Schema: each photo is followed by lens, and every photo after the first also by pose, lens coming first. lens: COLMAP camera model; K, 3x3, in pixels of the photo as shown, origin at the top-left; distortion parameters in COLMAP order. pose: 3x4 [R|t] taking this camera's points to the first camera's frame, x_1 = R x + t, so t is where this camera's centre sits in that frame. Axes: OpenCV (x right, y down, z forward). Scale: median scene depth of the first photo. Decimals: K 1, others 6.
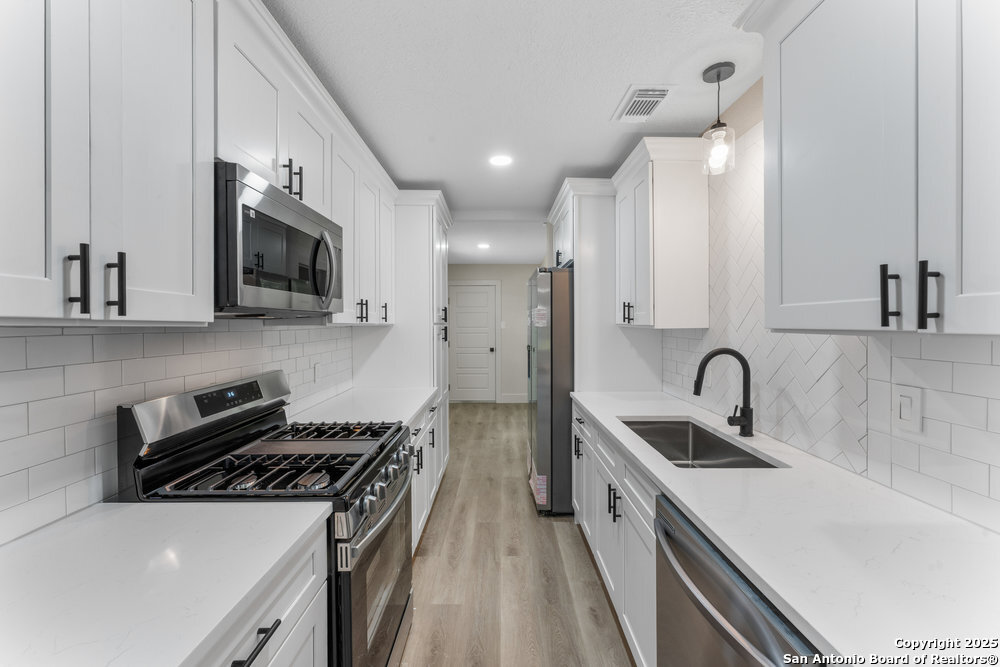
lens RADIAL K [[416.3, 0, 496.1], [0, 416.3, 325.3], [0, 0, 1]] dist [0.010569, -0.000290]
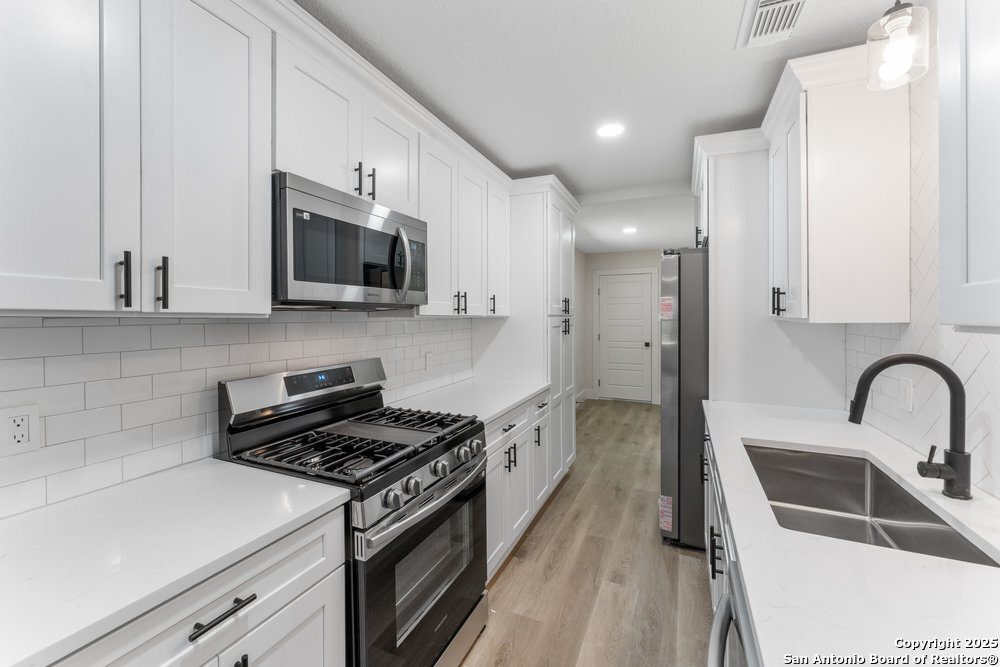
lens RADIAL K [[416.3, 0, 494.4], [0, 416.3, 318.0], [0, 0, 1]] dist [0.010569, -0.000290]
pose [[0.909312, 0.003923, -0.416098, 0.216924], [-0.003034, 0.999991, 0.002797, -0.001298], [0.416105, -0.001281, 0.909316, 0.132786]]
